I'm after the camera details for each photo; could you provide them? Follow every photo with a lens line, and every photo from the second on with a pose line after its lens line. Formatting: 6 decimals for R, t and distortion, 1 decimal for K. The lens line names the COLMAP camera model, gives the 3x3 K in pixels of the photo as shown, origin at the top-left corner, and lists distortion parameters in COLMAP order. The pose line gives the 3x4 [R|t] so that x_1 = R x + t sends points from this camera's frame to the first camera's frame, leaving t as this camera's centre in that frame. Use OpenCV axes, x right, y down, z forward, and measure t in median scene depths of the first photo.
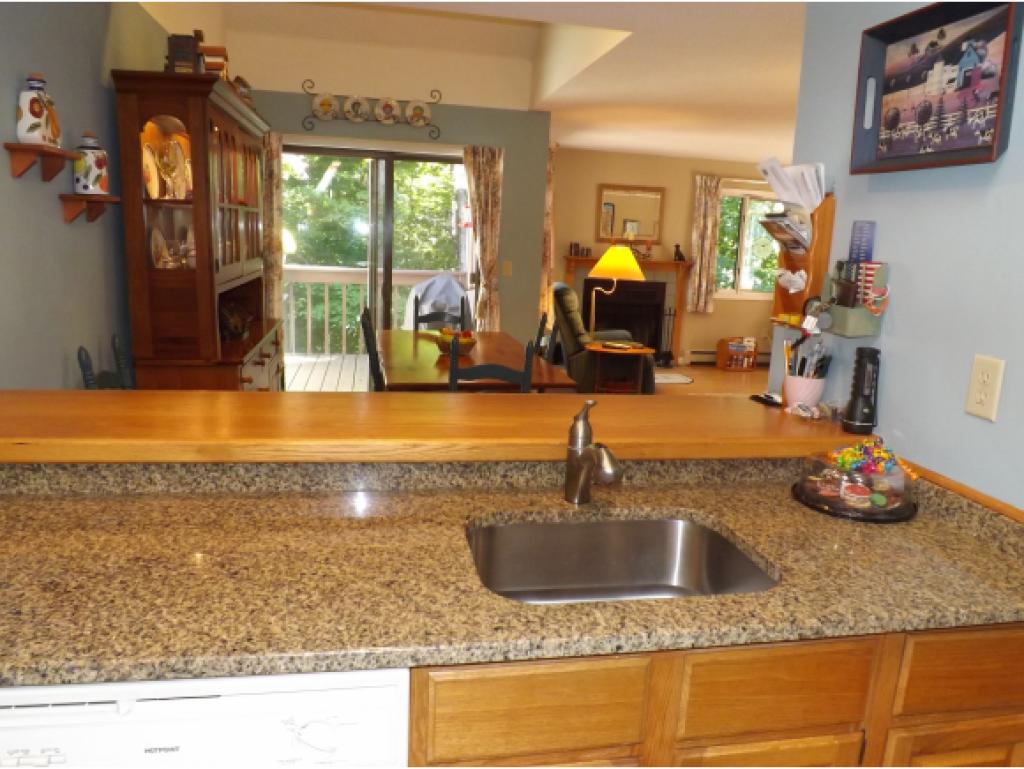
lens RADIAL K [[750.7, 0, 511.1], [0, 750.7, 383.7], [0, 0, 1]] dist [-0.056908, 0.013628]
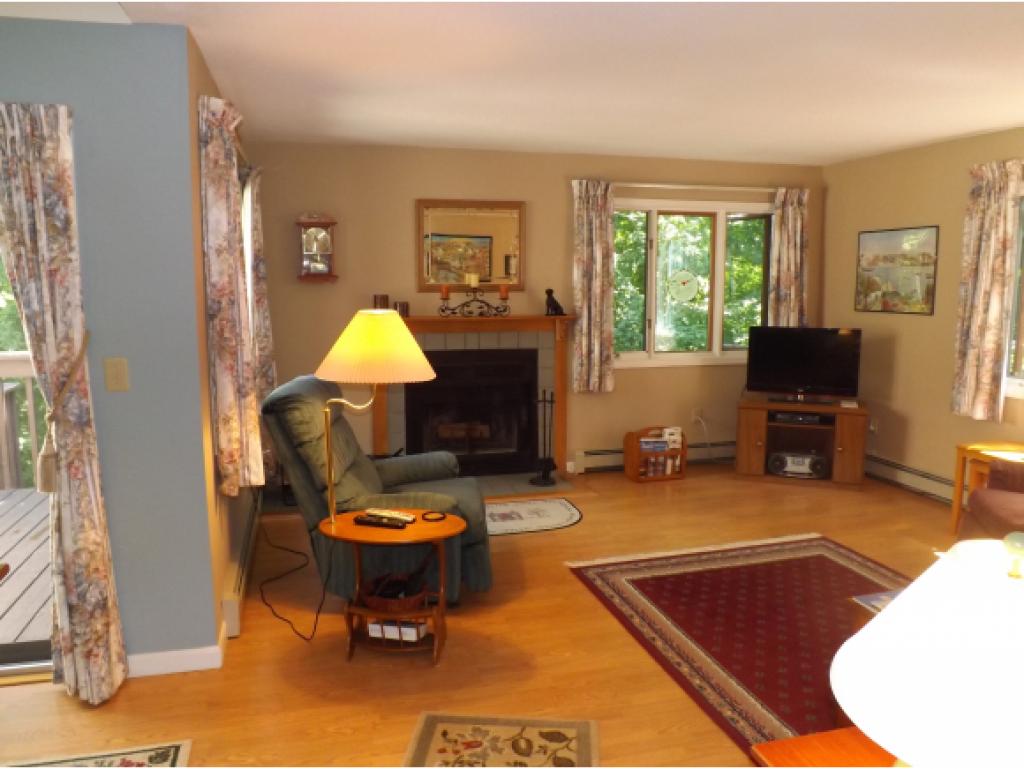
lens RADIAL K [[750.7, 0, 511.1], [0, 750.7, 378.4], [0, 0, 1]] dist [-0.056908, 0.013628]
pose [[0.994852, -0.060779, 0.081090, 0.133560], [0.065515, 0.996218, -0.057071, -0.076241], [-0.077315, 0.062090, 0.995072, 0.373230]]
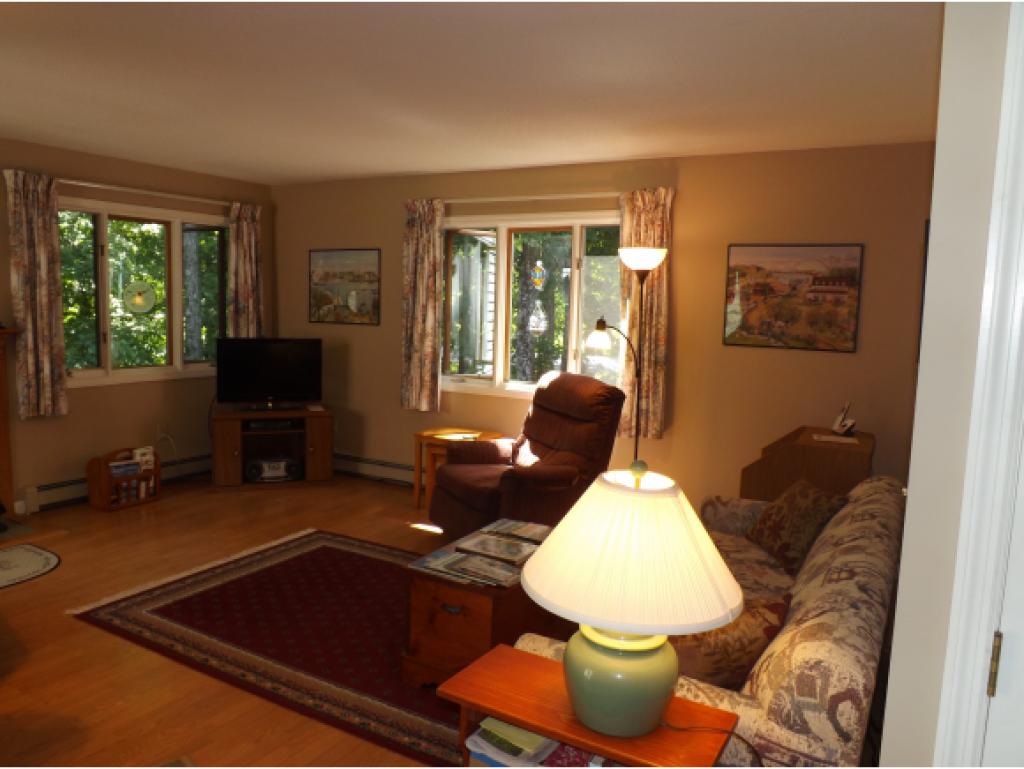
lens RADIAL K [[750.7, 0, 504.9], [0, 750.7, 384.0], [0, 0, 1]] dist [-0.056908, 0.013628]
pose [[0.652929, -0.111780, 0.749126, 0.070528], [0.150084, 0.988532, 0.016692, -0.078634], [-0.742401, 0.101534, 0.662218, 0.389754]]
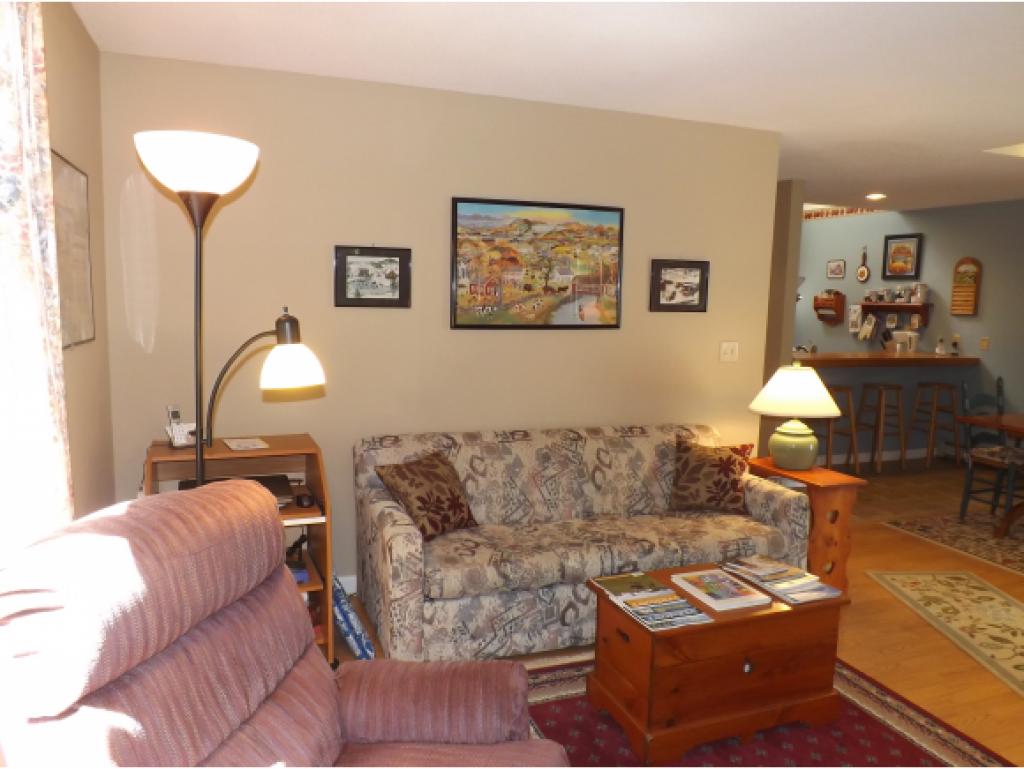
lens RADIAL K [[750.7, 0, 506.0], [0, 750.7, 392.3], [0, 0, 1]] dist [-0.056908, 0.013628]
pose [[-0.982775, -0.055420, -0.176300, 0.468900], [-0.108547, 0.945184, 0.307968, -0.152769], [0.149569, 0.321800, -0.934919, 0.878507]]
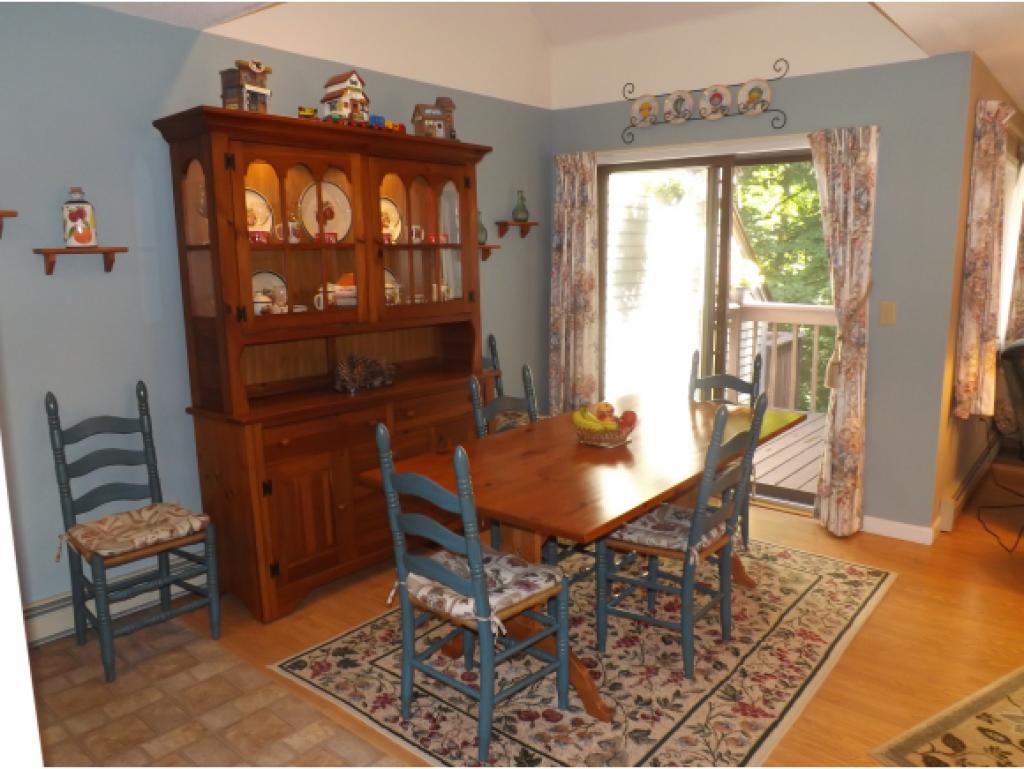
lens RADIAL K [[750.7, 0, 506.7], [0, 750.7, 378.1], [0, 0, 1]] dist [-0.056908, 0.013628]
pose [[0.640839, 0.073978, -0.764103, 0.186497], [-0.109784, 0.993947, 0.004157, -0.045463], [0.759785, 0.081222, 0.645081, 0.245482]]
